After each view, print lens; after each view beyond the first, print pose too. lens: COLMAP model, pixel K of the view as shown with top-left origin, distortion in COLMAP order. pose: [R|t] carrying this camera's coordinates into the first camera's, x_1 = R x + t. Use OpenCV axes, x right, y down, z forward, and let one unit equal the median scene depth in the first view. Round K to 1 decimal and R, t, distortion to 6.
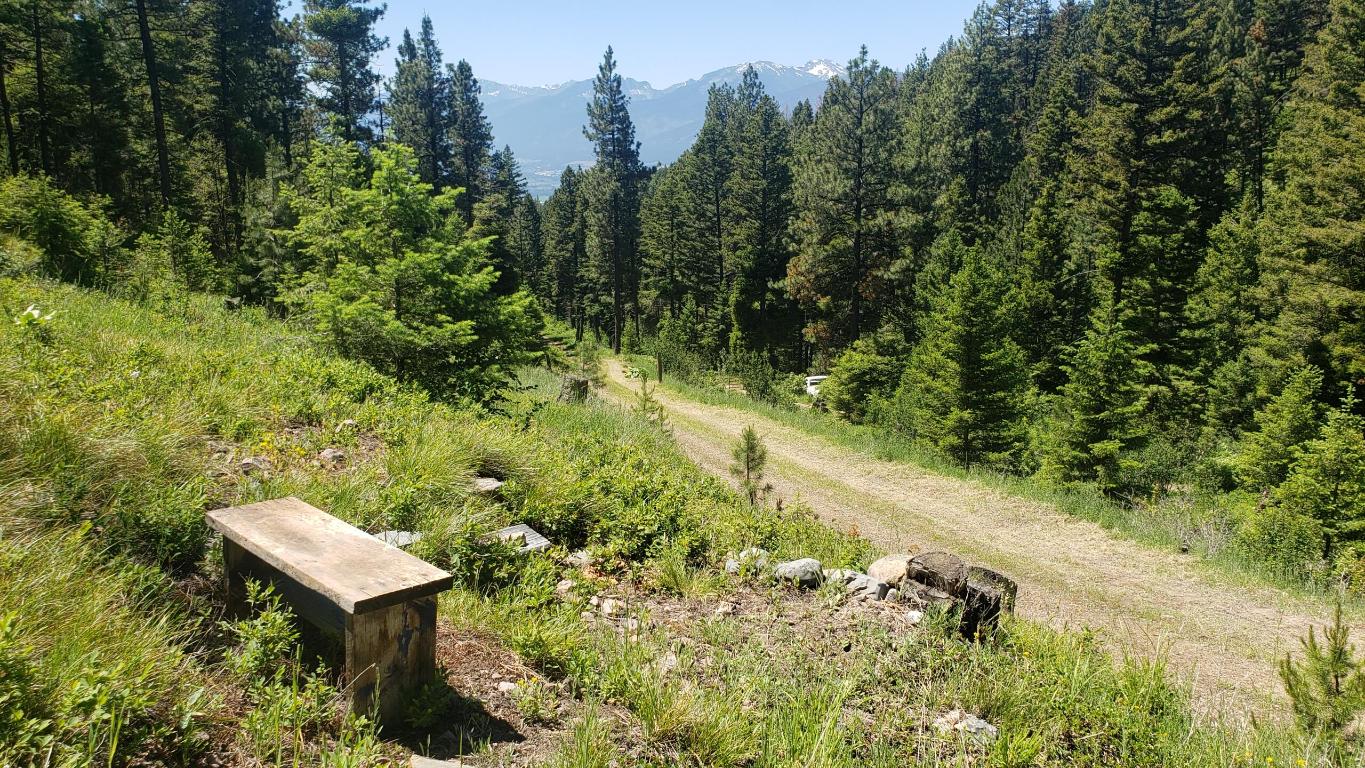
lens RADIAL K [[1058.6, 0, 656.4], [0, 1058.6, 385.3], [0, 0, 1]] dist [0.045926, -0.051848]
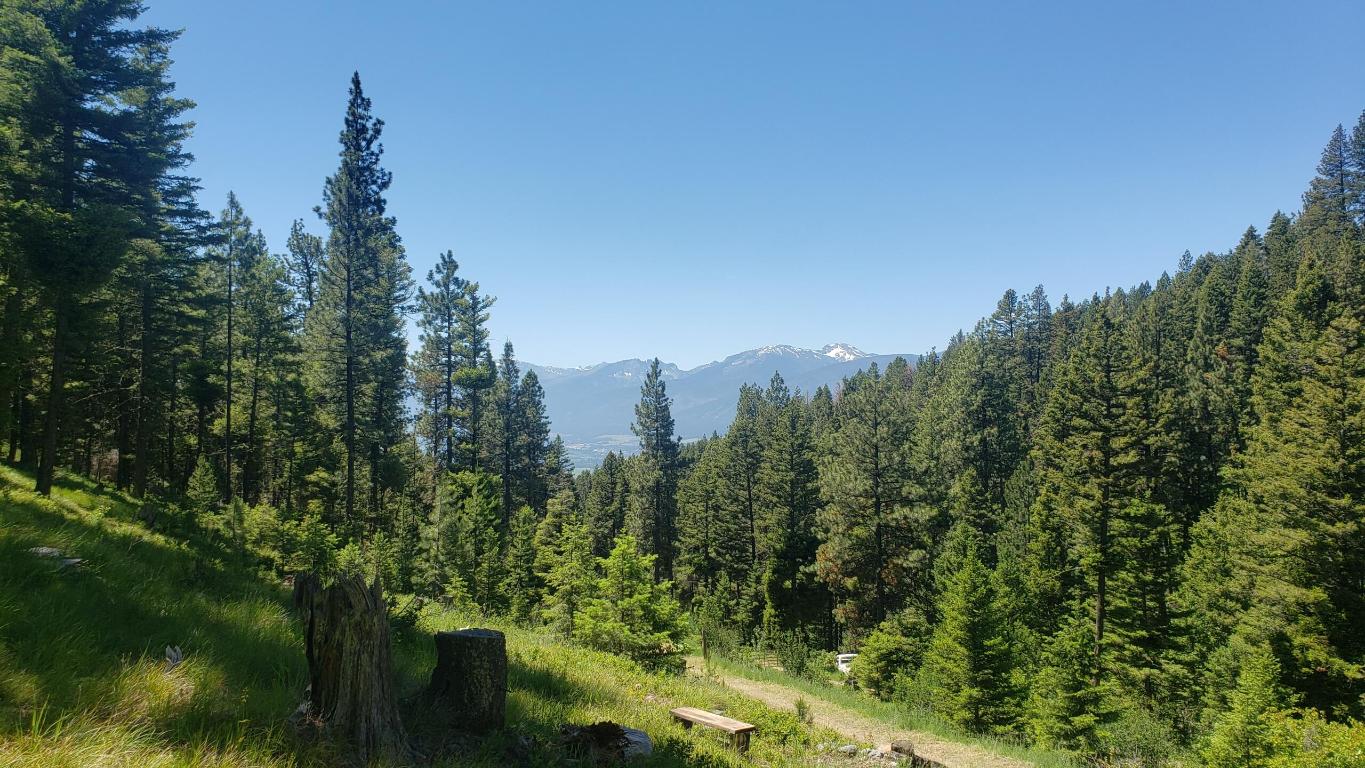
lens RADIAL K [[1058.6, 0, 646.0], [0, 1058.6, 397.7], [0, 0, 1]] dist [0.045926, -0.051848]
pose [[0.999461, 0.003487, -0.032658, -0.022960], [-0.011183, 0.971057, -0.238588, -0.002157], [0.030881, 0.238824, 0.970572, -0.143518]]
